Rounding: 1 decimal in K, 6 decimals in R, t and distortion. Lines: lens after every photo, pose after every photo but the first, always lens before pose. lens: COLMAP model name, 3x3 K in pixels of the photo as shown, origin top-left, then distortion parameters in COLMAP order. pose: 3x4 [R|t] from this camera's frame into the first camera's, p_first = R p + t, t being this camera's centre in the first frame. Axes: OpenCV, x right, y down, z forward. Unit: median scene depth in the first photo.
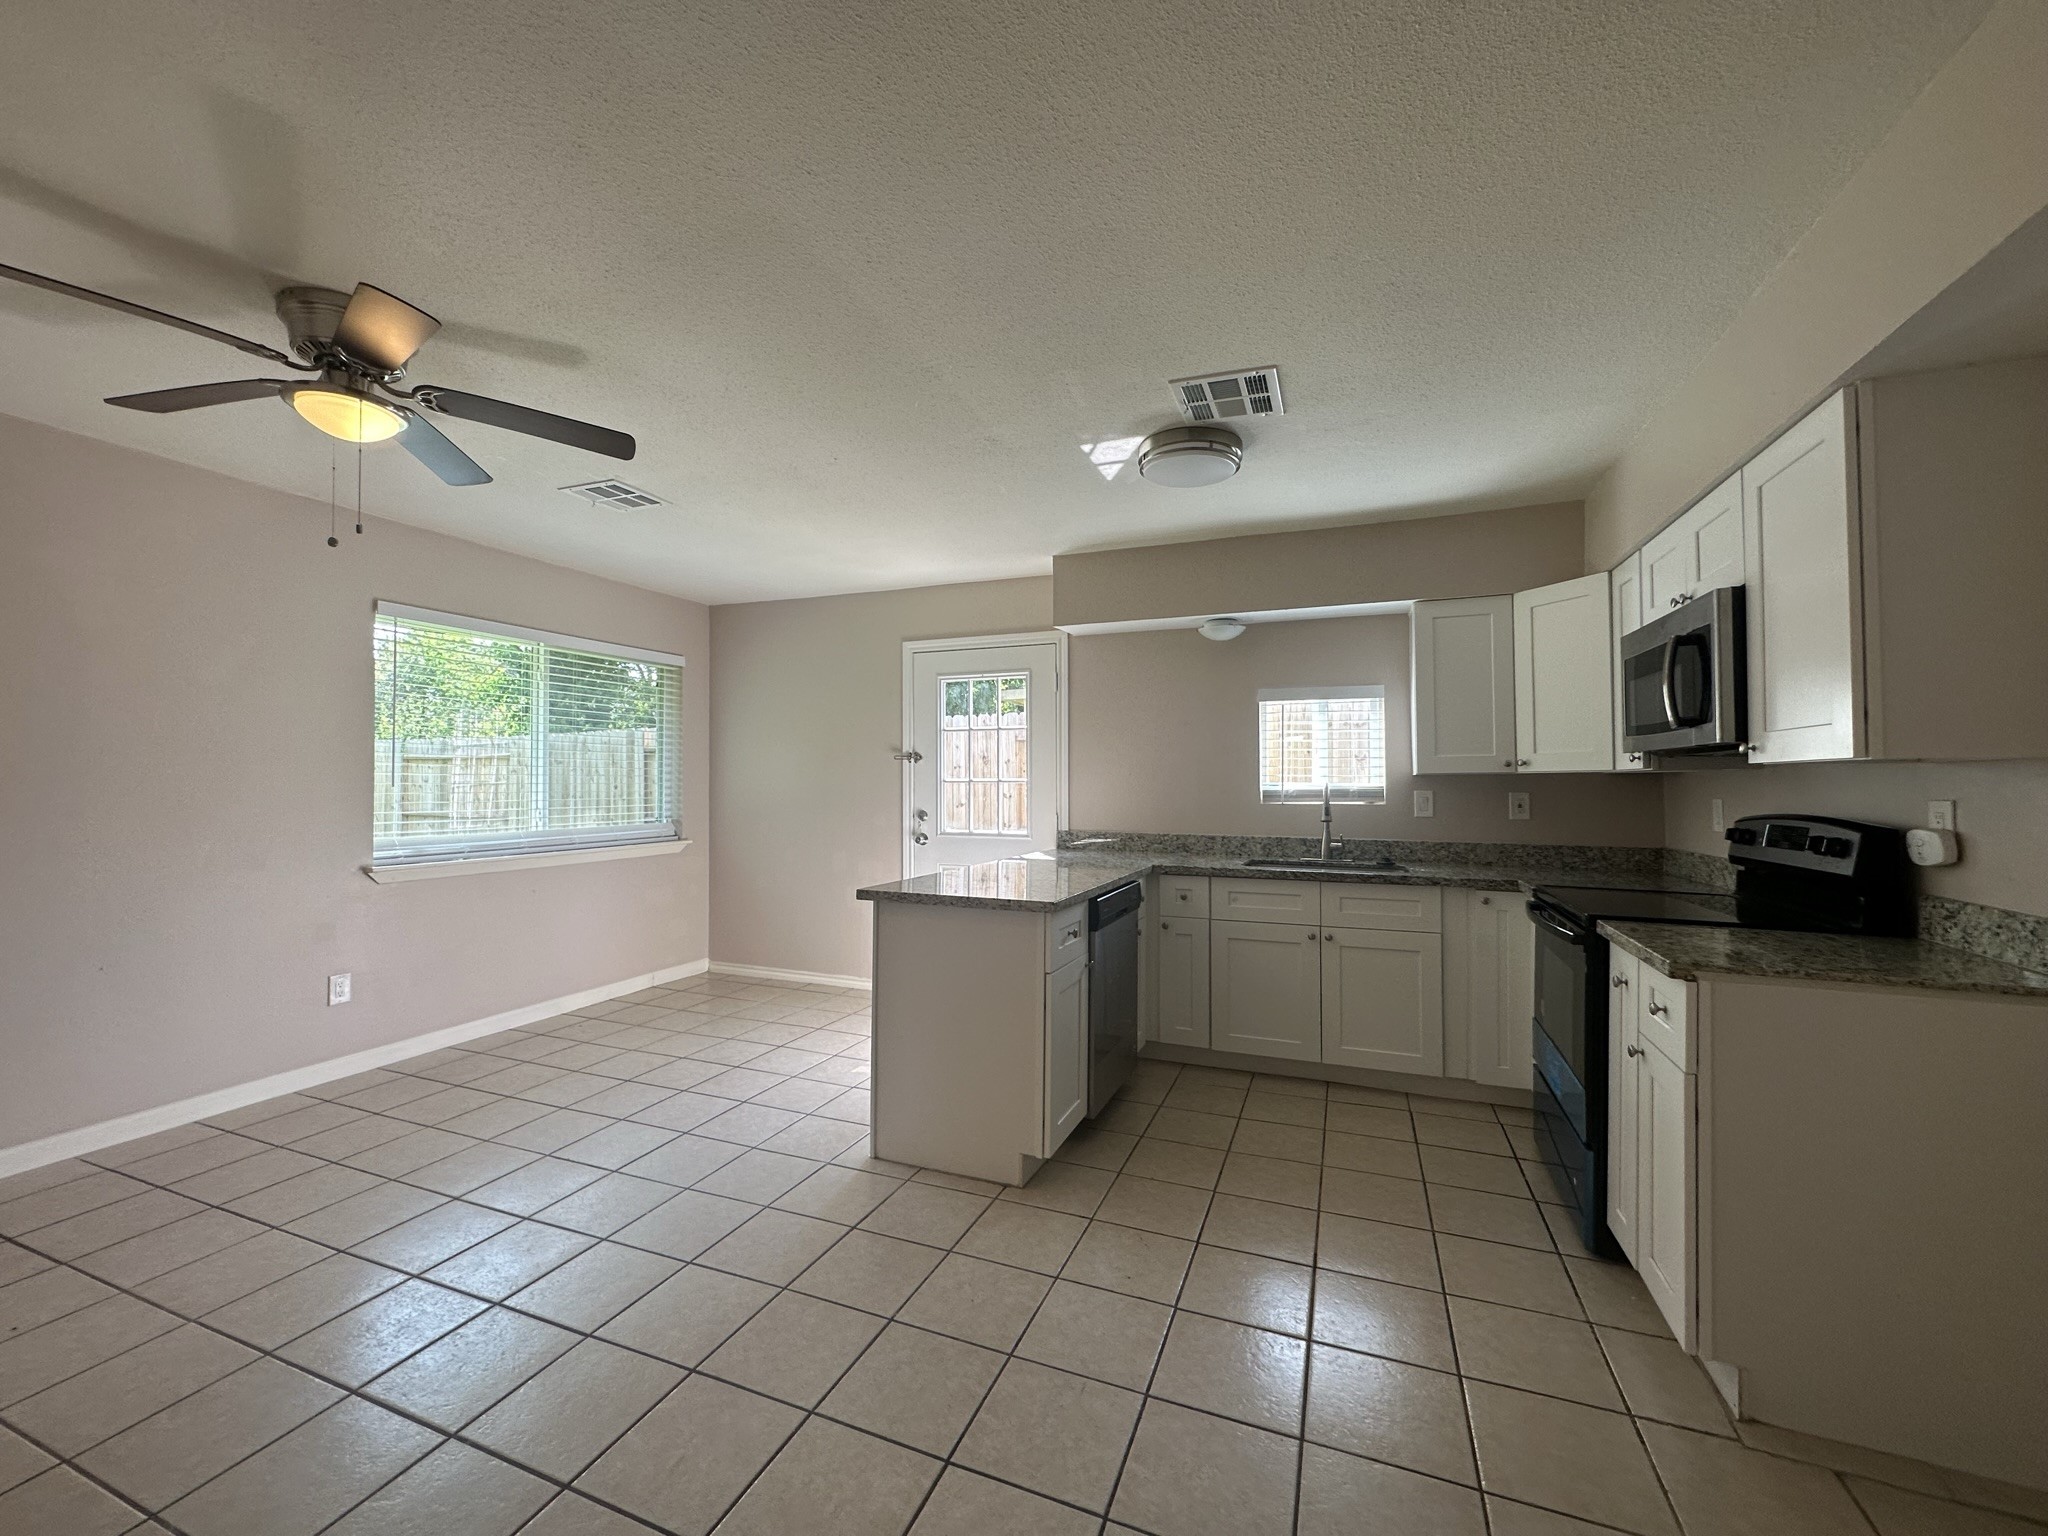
lens RADIAL K [[819.1, 0, 1040.1], [0, 819.1, 769.6], [0, 0, 1]] dist [-0.002213, 0.000549]
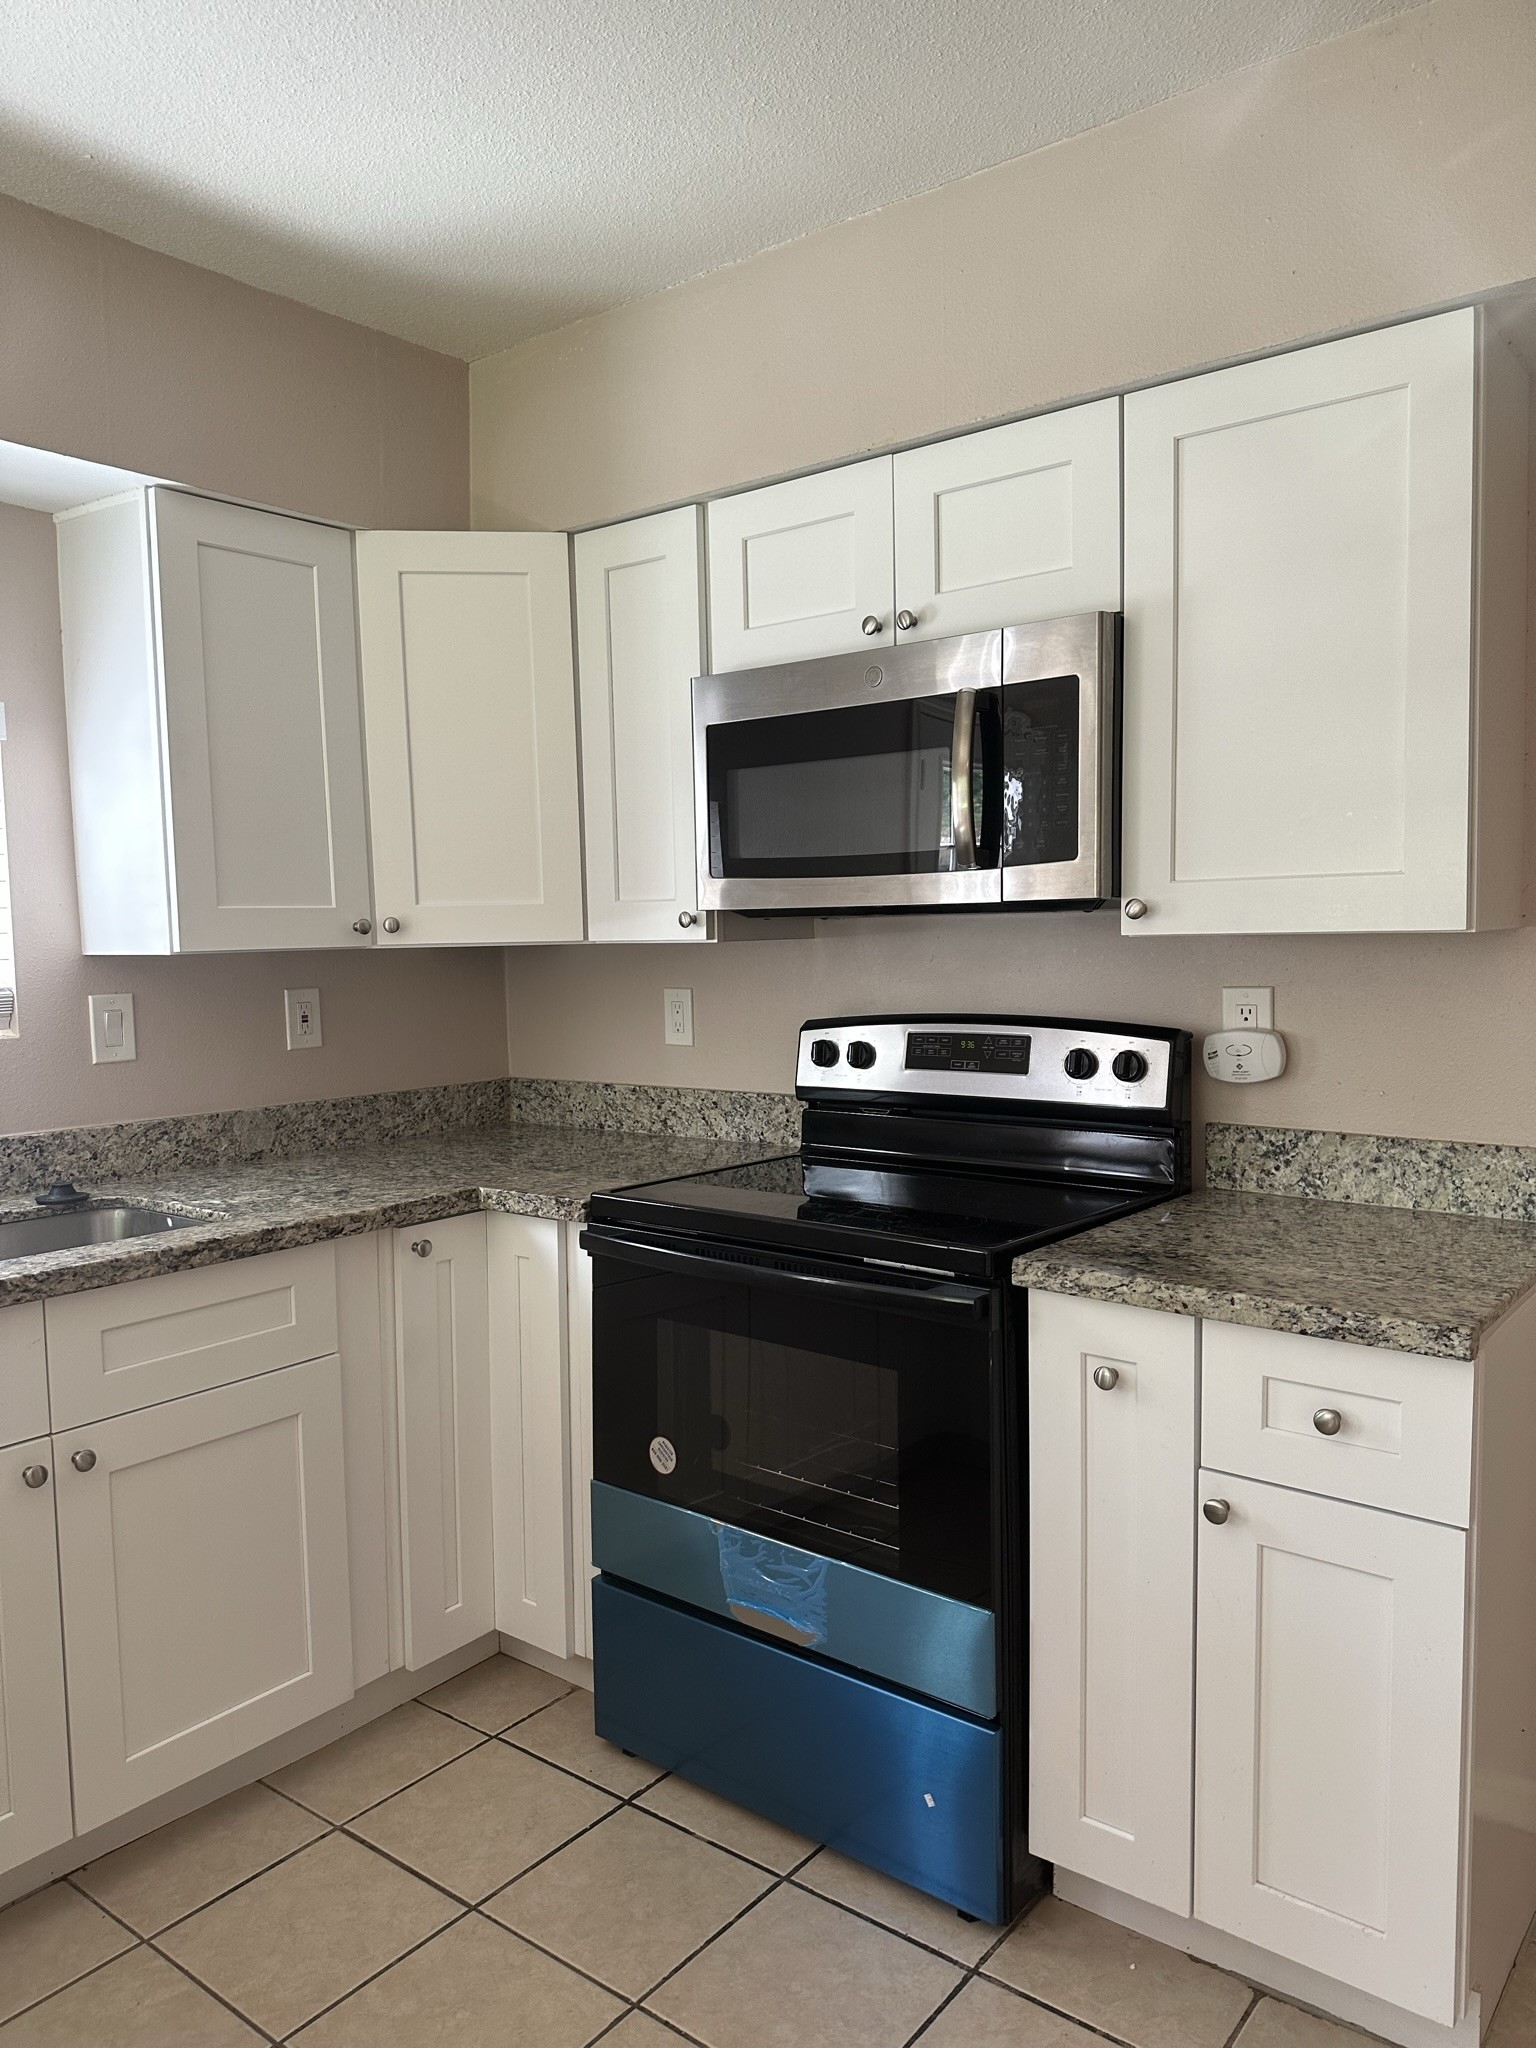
lens RADIAL K [[1448.6, 0, 768.0], [0, 1448.6, 1024.0], [0, 0, 1]] dist [0.091858, -0.123658]
pose [[0.306370, -0.071131, 0.949251, -0.101037], [0.001739, 0.997244, 0.074166, -0.011860], [-0.951911, -0.021072, 0.305650, 0.506973]]
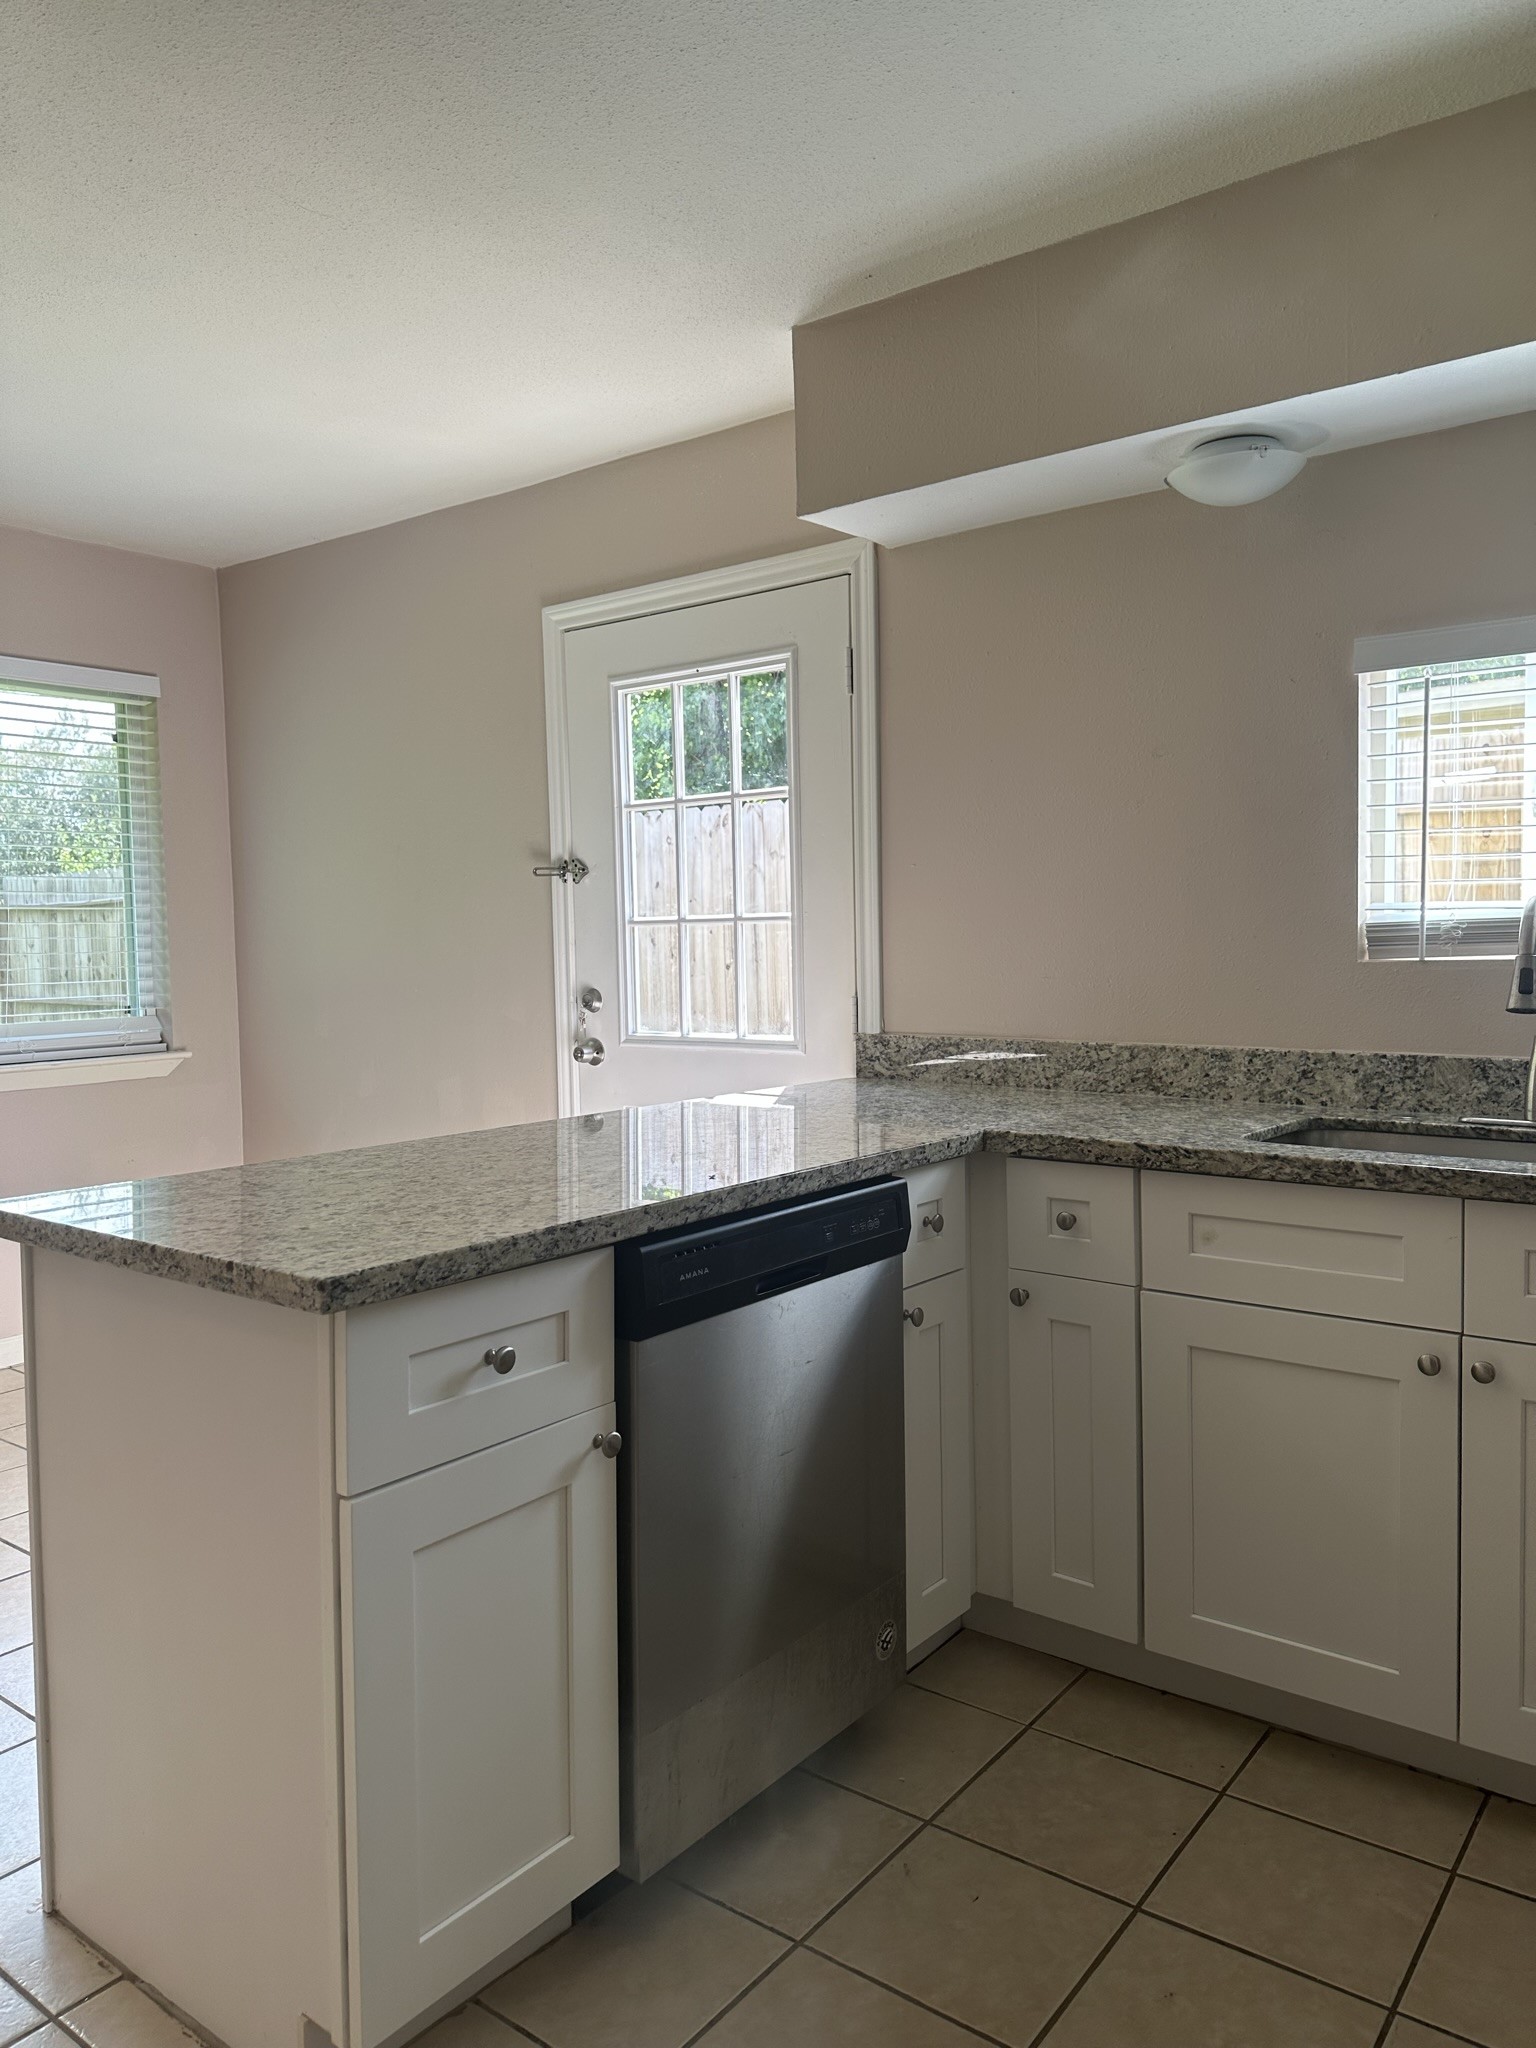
lens RADIAL K [[1448.6, 0, 768.0], [0, 1448.6, 1024.0], [0, 0, 1]] dist [0.091858, -0.123658]
pose [[0.963282, -0.001051, -0.268490, 0.214369], [0.020684, 0.997311, 0.070306, 0.020351], [0.267694, -0.073278, 0.960713, 0.343899]]
